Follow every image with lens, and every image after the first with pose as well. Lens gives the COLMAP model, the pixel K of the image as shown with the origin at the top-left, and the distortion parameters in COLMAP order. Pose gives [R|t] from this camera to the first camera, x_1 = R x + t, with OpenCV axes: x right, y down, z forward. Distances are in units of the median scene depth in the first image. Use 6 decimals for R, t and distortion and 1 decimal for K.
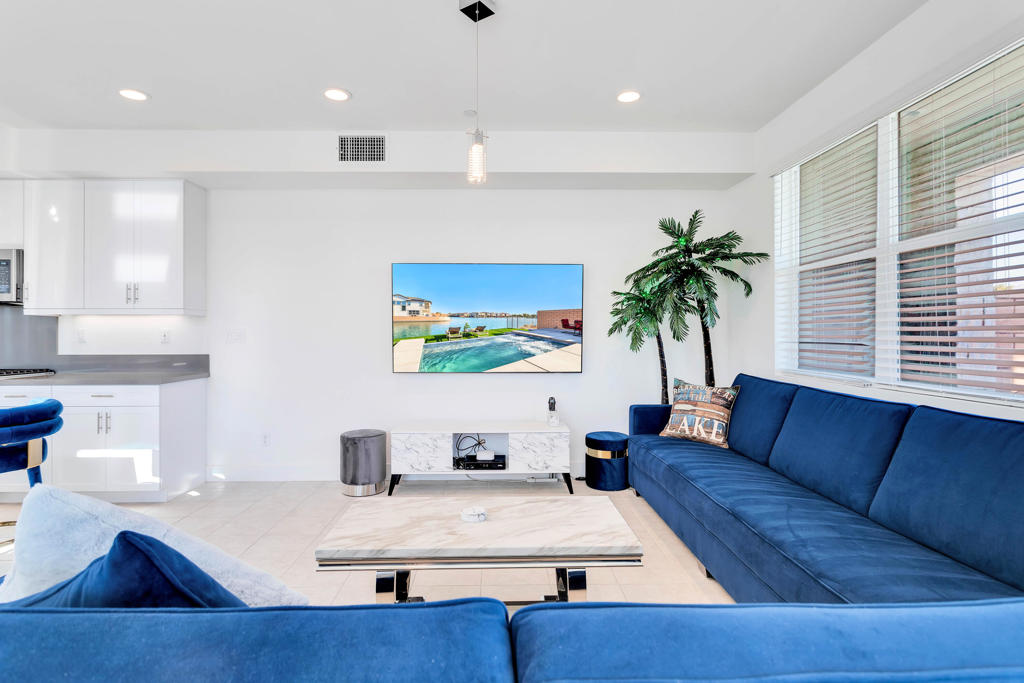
lens RADIAL K [[525.0, 0, 499.2], [0, 525.0, 333.8], [0, 0, 1]] dist [-0.020367, -0.000044]
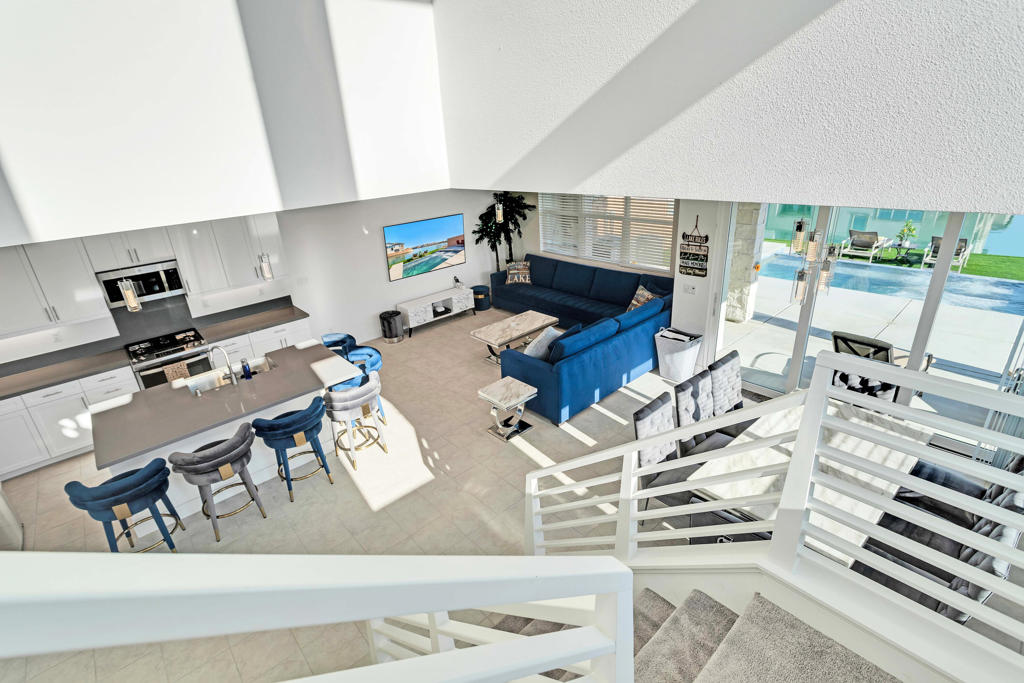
lens RADIAL K [[464.5, 0, 511.0], [0, 464.5, 328.3], [0, 0, 1]] dist [0.000163, -0.021169]
pose [[0.747319, -0.278901, 0.603099, -0.973330], [0.054608, 0.930354, 0.362573, -0.375301], [-0.662218, -0.238024, 0.710501, -0.591408]]
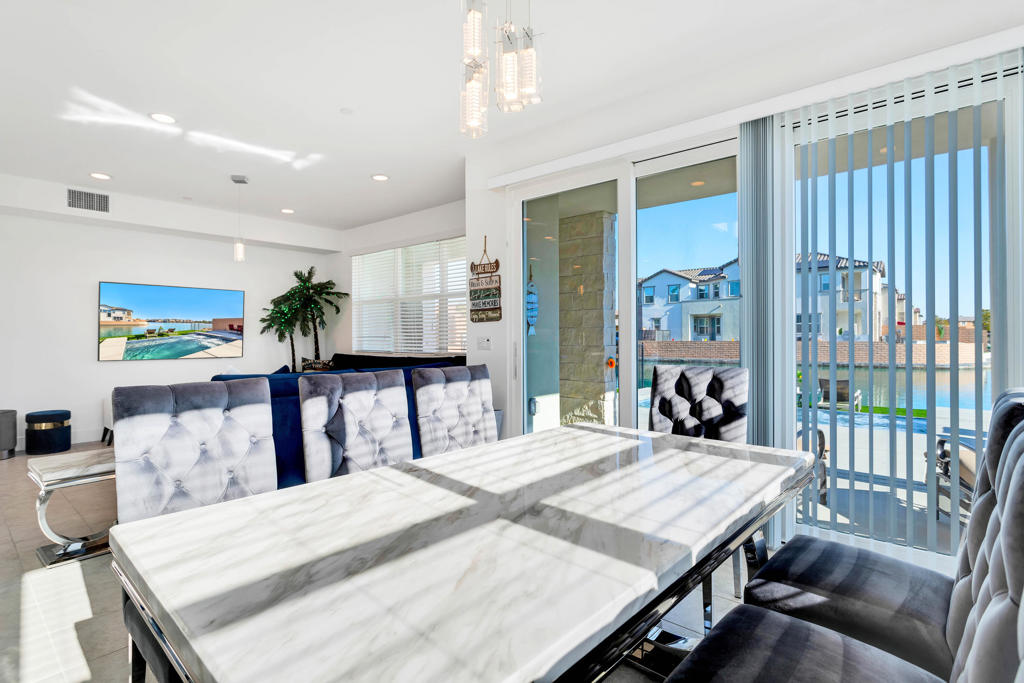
lens RADIAL K [[491.5, 0, 512.0], [0, 491.5, 341.5], [0, 0, 1]] dist [0.000394, -0.031957]
pose [[0.639468, -0.011899, 0.768725, -0.481062], [0.002098, 0.999904, 0.013732, 0.005008], [-0.768815, -0.007169, 0.639432, -0.619371]]
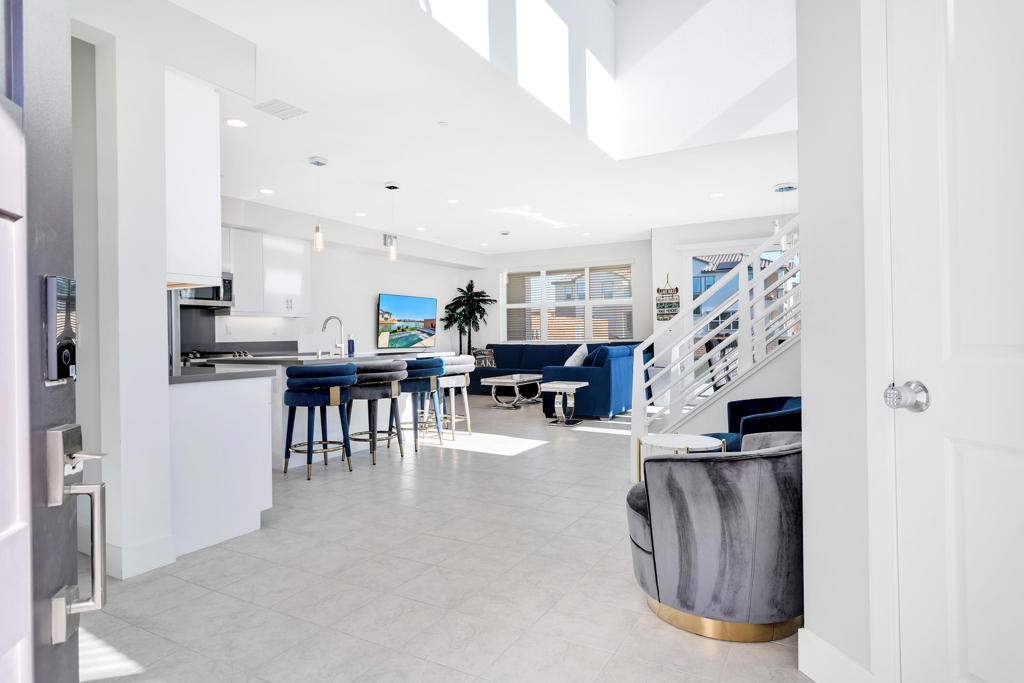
lens RADIAL K [[541.2, 0, 508.1], [0, 541.2, 334.8], [0, 0, 1]] dist [-0.078606, 0.029784]
pose [[0.512694, -0.006550, 0.858546, -1.699859], [0.009673, 0.999952, 0.001853, 0.021472], [-0.858517, 0.007354, 0.512733, -0.464802]]
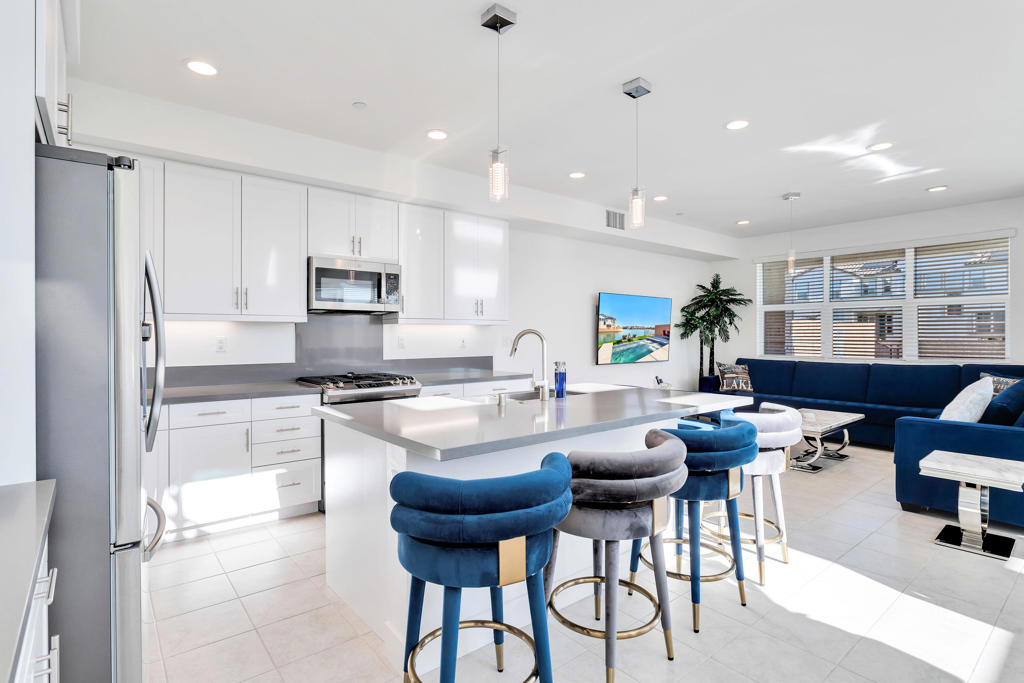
lens RADIAL K [[491.4, 0, 527.7], [0, 491.4, 338.3], [0, 0, 1]] dist [-0.000694, -0.000055]
pose [[0.782293, -0.005460, 0.622887, -1.246919], [-0.000422, 0.999957, 0.009295, -0.016834], [-0.622911, -0.007535, 0.782257, 0.016731]]
